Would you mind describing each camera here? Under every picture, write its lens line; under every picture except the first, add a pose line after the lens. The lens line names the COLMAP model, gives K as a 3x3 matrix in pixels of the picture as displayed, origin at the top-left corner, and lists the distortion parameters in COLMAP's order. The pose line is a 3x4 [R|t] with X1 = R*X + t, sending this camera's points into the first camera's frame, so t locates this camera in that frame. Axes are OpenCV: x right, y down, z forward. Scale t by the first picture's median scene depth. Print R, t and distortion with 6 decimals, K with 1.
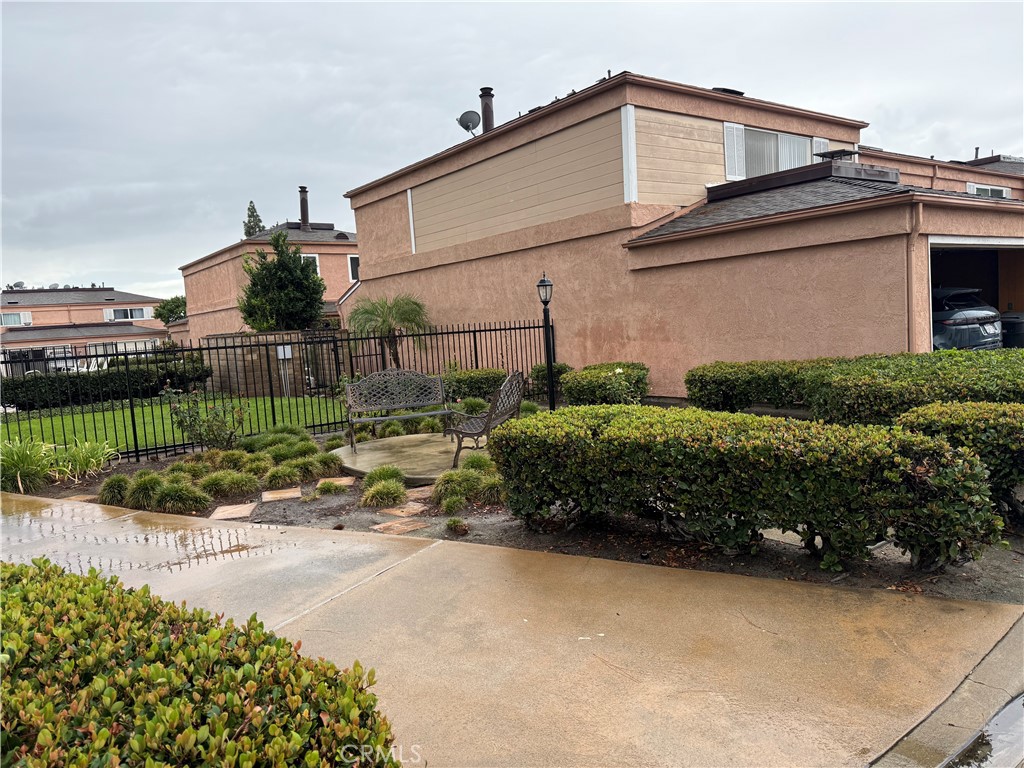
lens RADIAL K [[714.9, 0, 512.9], [0, 714.9, 390.9], [0, 0, 1]] dist [0.112439, -0.169596]
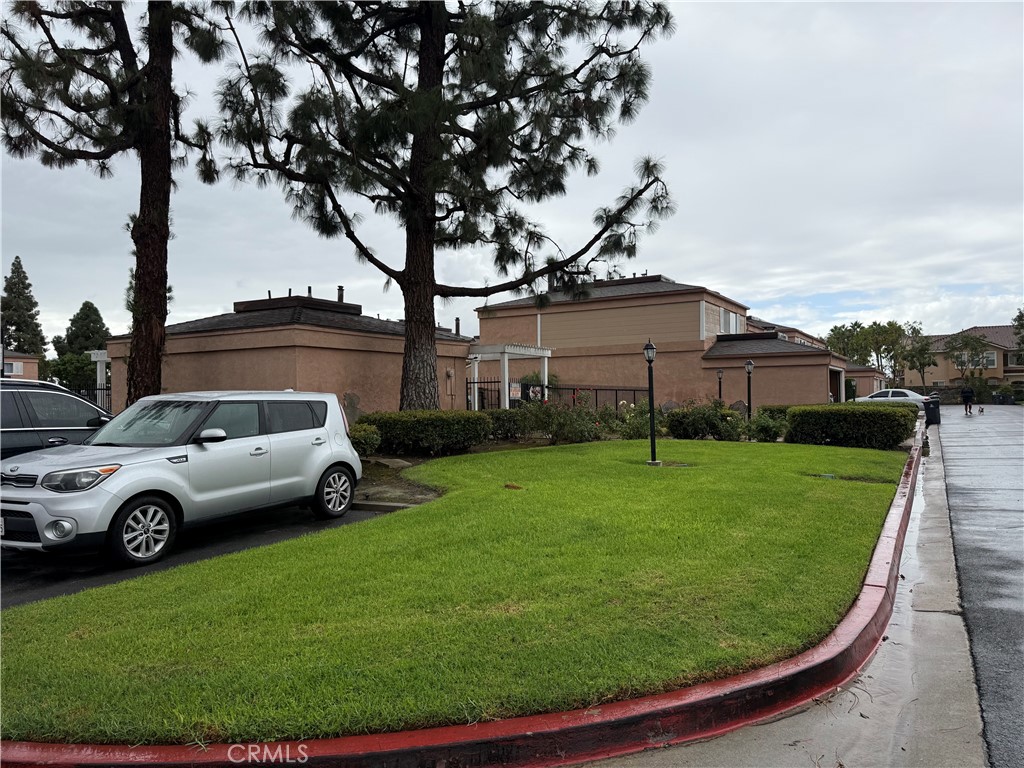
lens RADIAL K [[714.9, 0, 512.9], [0, 714.9, 390.9], [0, 0, 1]] dist [0.112439, -0.169596]
pose [[0.923175, 0.058413, 0.379915, -1.162424], [-0.011818, 0.992232, -0.123842, 0.182353], [-0.384198, 0.109838, 0.916694, -0.805063]]
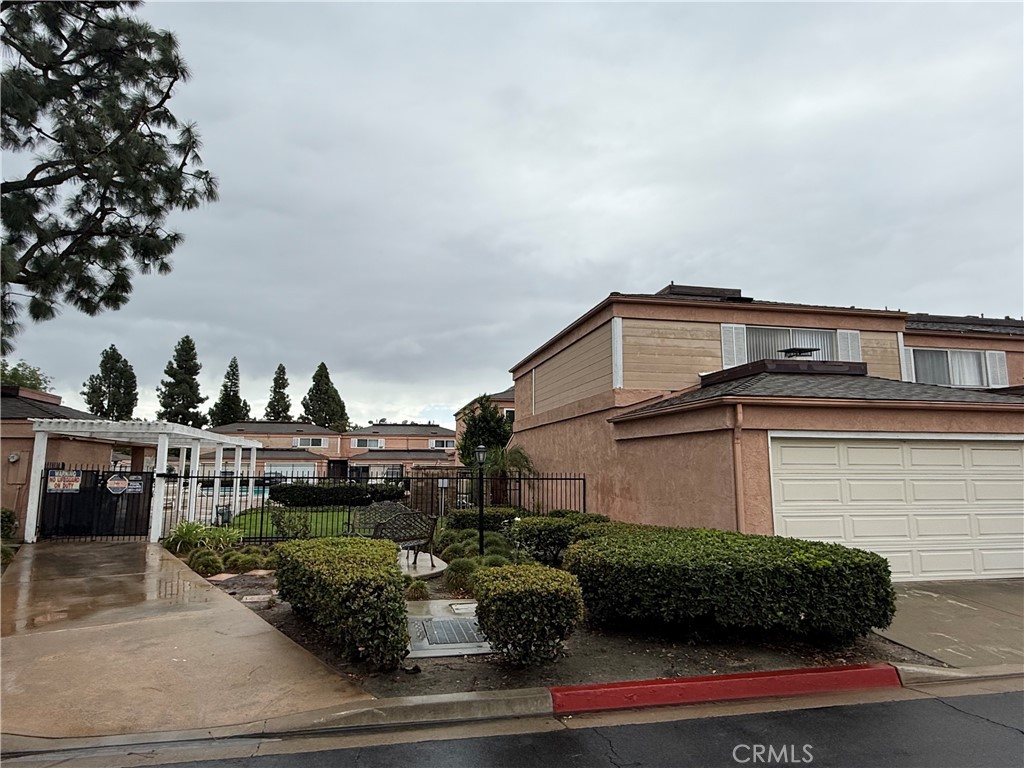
lens RADIAL K [[618.2, 0, 504.0], [0, 618.2, 380.8], [0, 0, 1]] dist [-0.001057, -0.000006]
pose [[0.896442, 0.009743, -0.443053, 0.424015], [-0.105899, 0.975503, -0.192817, -0.036937], [0.430321, 0.219768, 0.875514, -0.045797]]
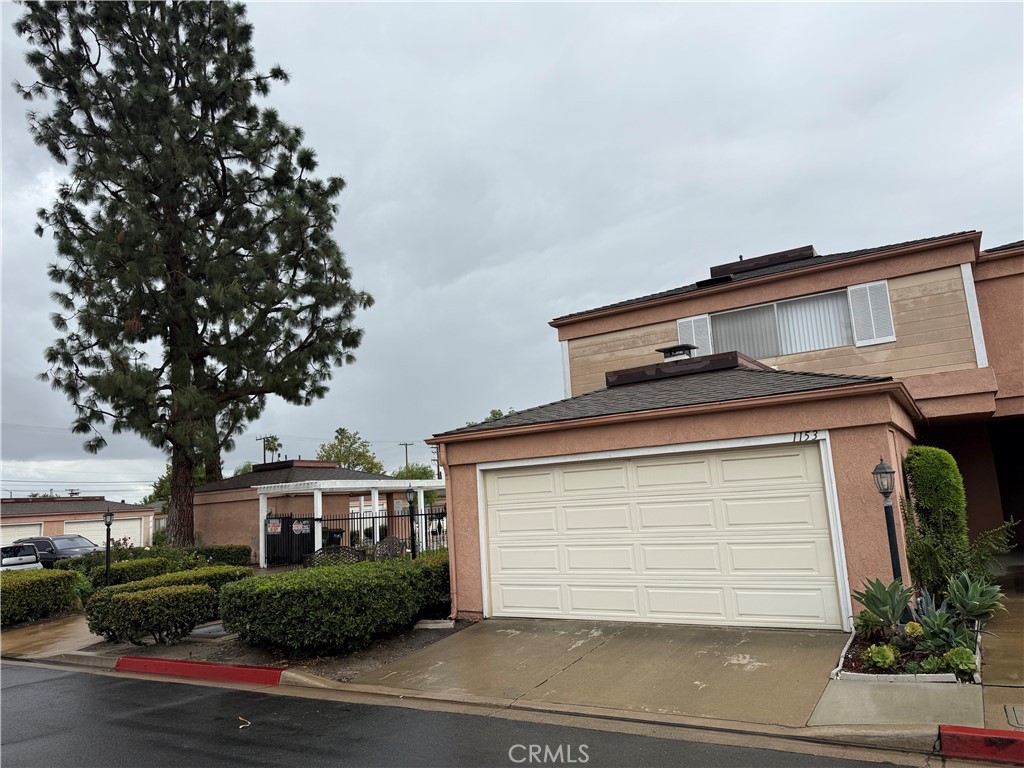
lens RADIAL K [[714.9, 0, 512.9], [0, 714.9, 390.9], [0, 0, 1]] dist [0.112439, -0.169596]
pose [[0.368229, -0.096329, -0.924731, 1.149125], [-0.050516, 0.991076, -0.123356, -0.127745], [0.928362, 0.092137, 0.360077, 0.413235]]
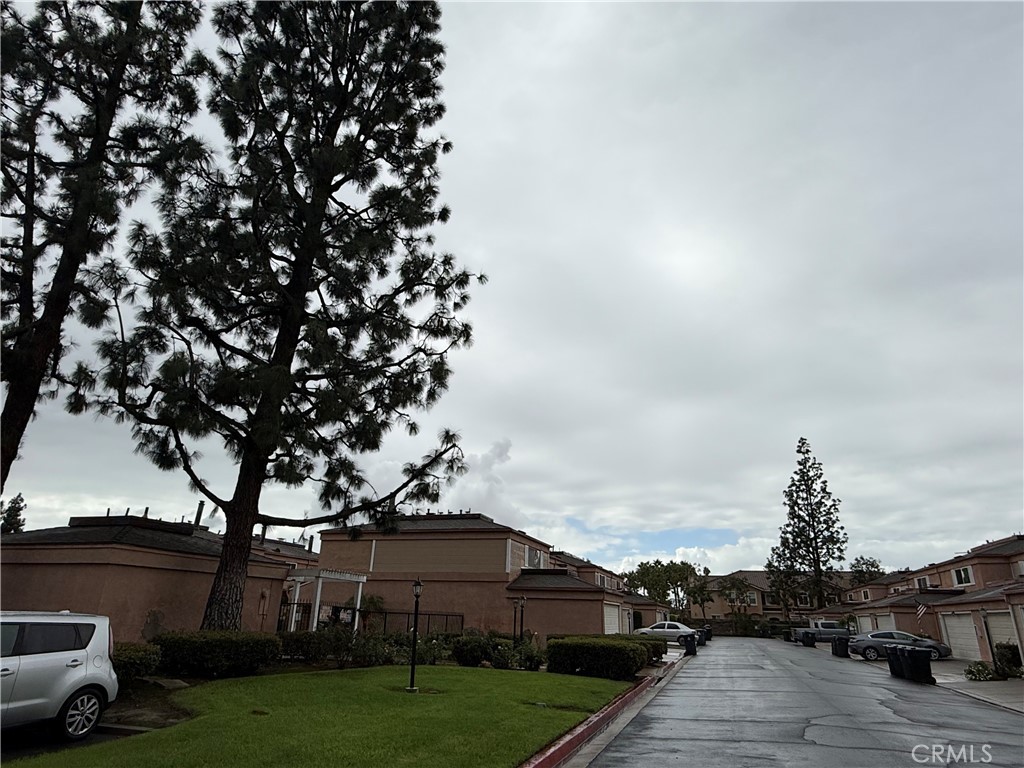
lens RADIAL K [[620.2, 0, 512.0], [0, 620.2, 384.0], [0, 0, 1]] dist [-0.001120, -0.000464]
pose [[0.821848, 0.282224, 0.494889, -1.100220], [-0.029659, 0.888691, -0.457546, 0.171291], [-0.568934, 0.361355, 0.738740, -0.943538]]
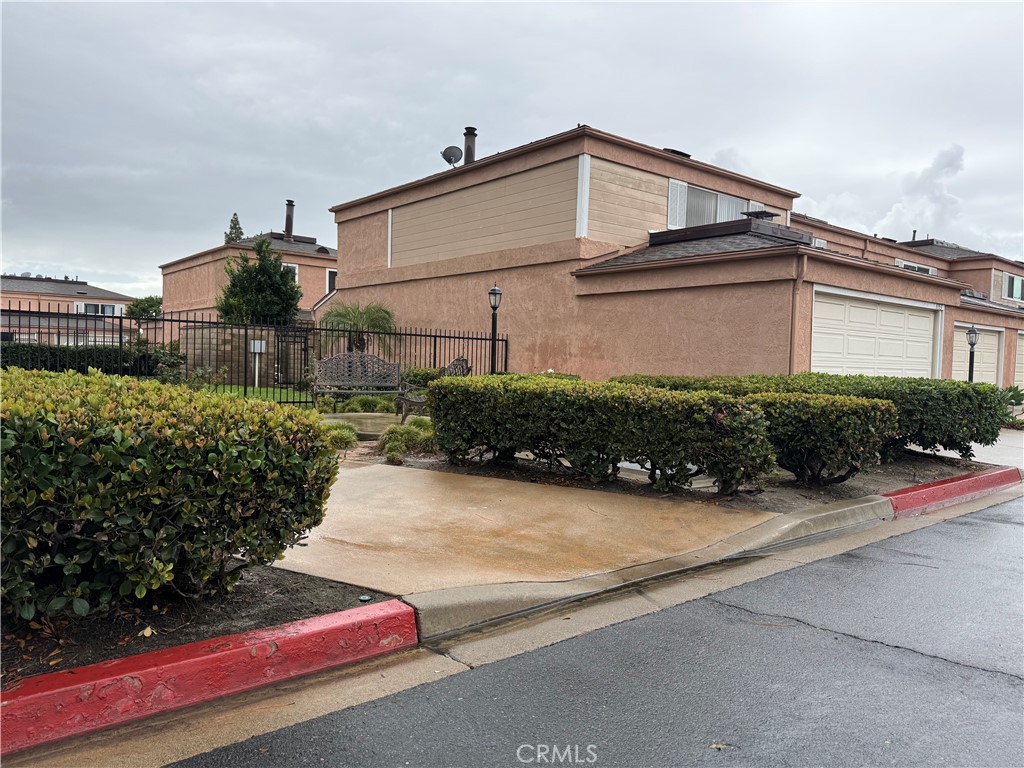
lens RADIAL K [[716.3, 0, 516.6], [0, 716.3, 388.2], [0, 0, 1]] dist [0.140068, -0.253907]
pose [[0.994594, 0.092921, 0.046356, 0.027148], [-0.090043, 0.994085, -0.060726, 0.051728], [-0.051724, 0.056223, 0.997078, -0.115271]]
